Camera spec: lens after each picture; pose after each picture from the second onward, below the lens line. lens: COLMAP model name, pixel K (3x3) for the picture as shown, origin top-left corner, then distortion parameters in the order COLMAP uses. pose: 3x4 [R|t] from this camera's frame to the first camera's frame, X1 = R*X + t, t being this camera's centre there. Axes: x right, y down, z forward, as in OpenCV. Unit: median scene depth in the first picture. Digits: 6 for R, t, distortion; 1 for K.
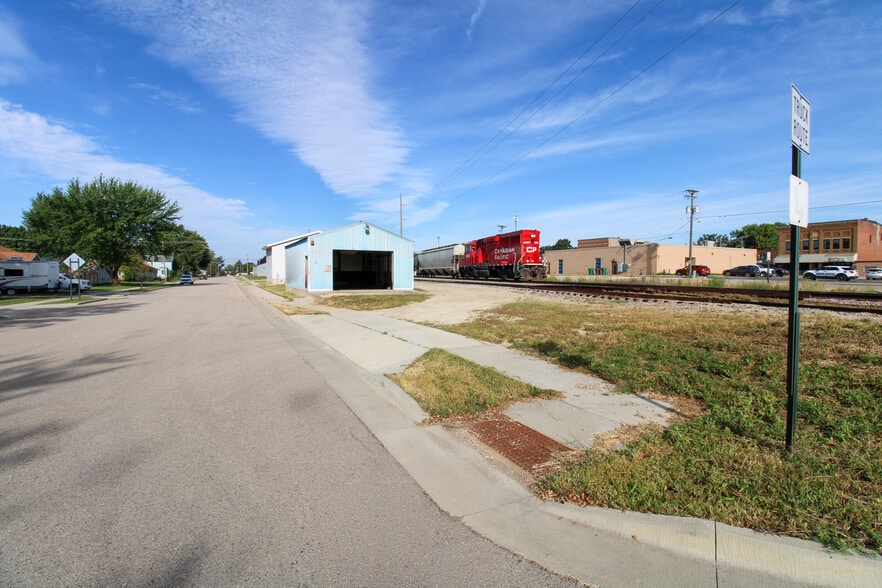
lens RADIAL K [[404.7, 0, 450.6], [0, 404.7, 279.2], [0, 0, 1]] dist [-0.011557, -0.006762]
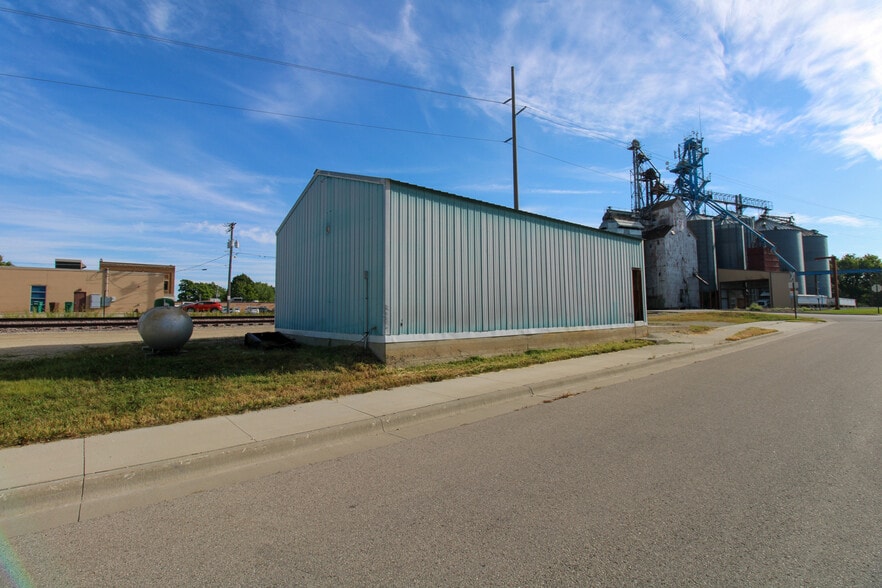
lens RADIAL K [[405.0, 0, 441.6], [0, 405.0, 291.6], [0, 0, 1]] dist [-0.007673, -0.008856]
pose [[-0.202533, 0.048678, 0.978065, -0.040773], [0.024555, 0.998702, -0.044621, -0.000132], [-0.978967, 0.014980, -0.203466, 0.063791]]
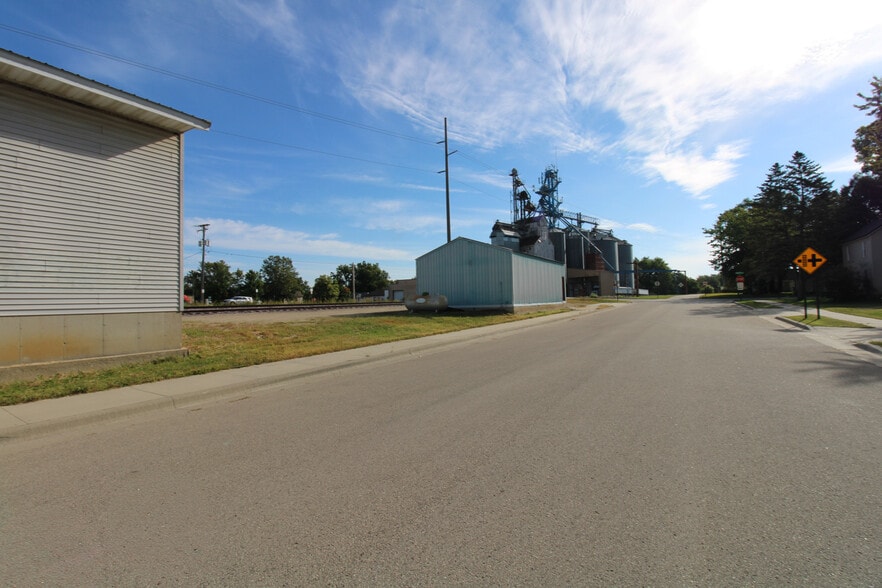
lens RADIAL K [[405.0, 0, 444.9], [0, 405.0, 292.7], [0, 0, 1]] dist [-0.007673, -0.008856]
pose [[-0.511507, 0.027145, 0.858851, -0.059725], [0.035790, 0.999307, -0.010269, -0.000336], [-0.858534, 0.025485, -0.512123, 0.090780]]
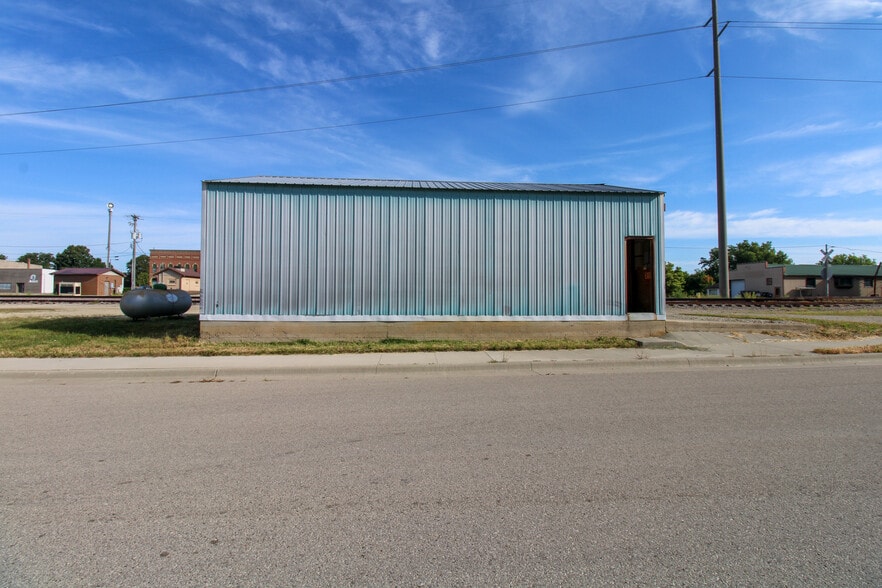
lens RADIAL K [[405.0, 0, 442.8], [0, 405.0, 289.8], [0, 0, 1]] dist [-0.007673, -0.008856]
pose [[0.406413, 0.011494, 0.913617, -0.038042], [0.012505, 0.999757, -0.018141, 0.000104], [-0.913604, 0.018797, 0.406170, 0.046545]]
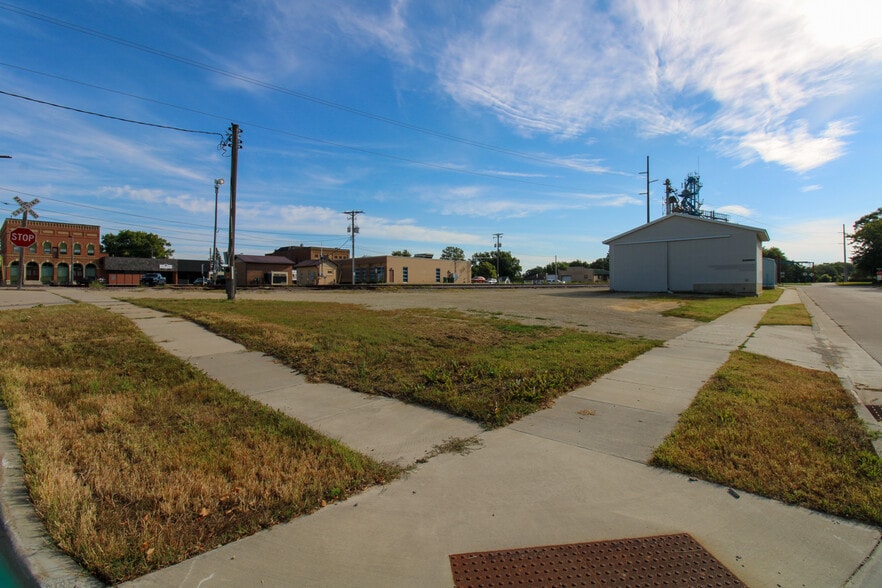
lens RADIAL K [[405.0, 0, 445.0], [0, 405.0, 280.1], [0, 0, 1]] dist [-0.007673, -0.008856]
pose [[-0.370223, 0.012060, 0.928865, -0.083216], [0.018903, 0.999806, -0.005446, -0.001513], [-0.928751, 0.015542, -0.370379, 0.168302]]
